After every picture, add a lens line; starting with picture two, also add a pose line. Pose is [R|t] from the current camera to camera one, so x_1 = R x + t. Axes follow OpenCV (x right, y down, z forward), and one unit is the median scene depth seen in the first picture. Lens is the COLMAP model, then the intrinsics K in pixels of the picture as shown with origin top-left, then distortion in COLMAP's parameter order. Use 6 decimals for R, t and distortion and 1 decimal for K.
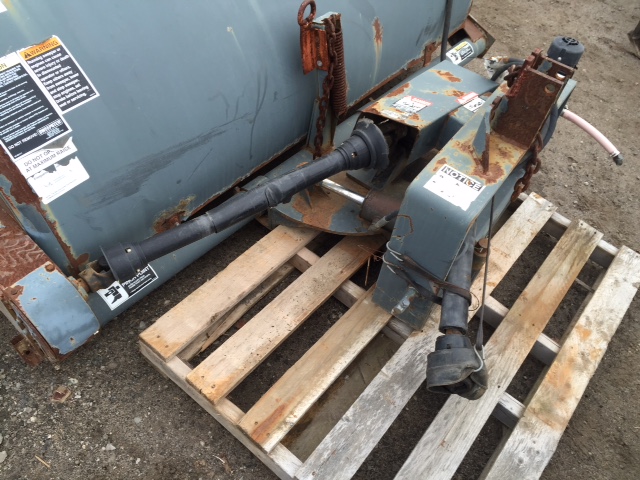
lens RADIAL K [[540.1, 0, 322.3], [0, 540.1, 242.6], [0, 0, 1]] dist [0.037378, -0.029415]
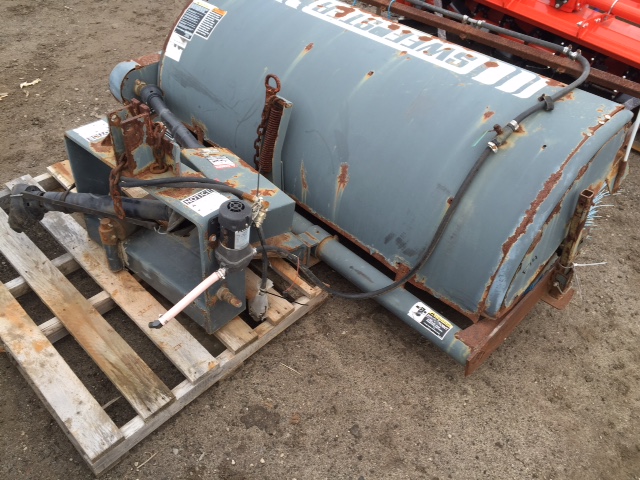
lens RADIAL K [[540.1, 0, 319.3], [0, 540.1, 239.4], [0, 0, 1]] dist [0.037378, -0.029415]
pose [[-0.067387, 0.570973, -0.818198, 1.245630], [-0.834503, 0.417232, 0.359892, -0.804181], [0.546868, 0.707041, 0.448363, 0.683102]]
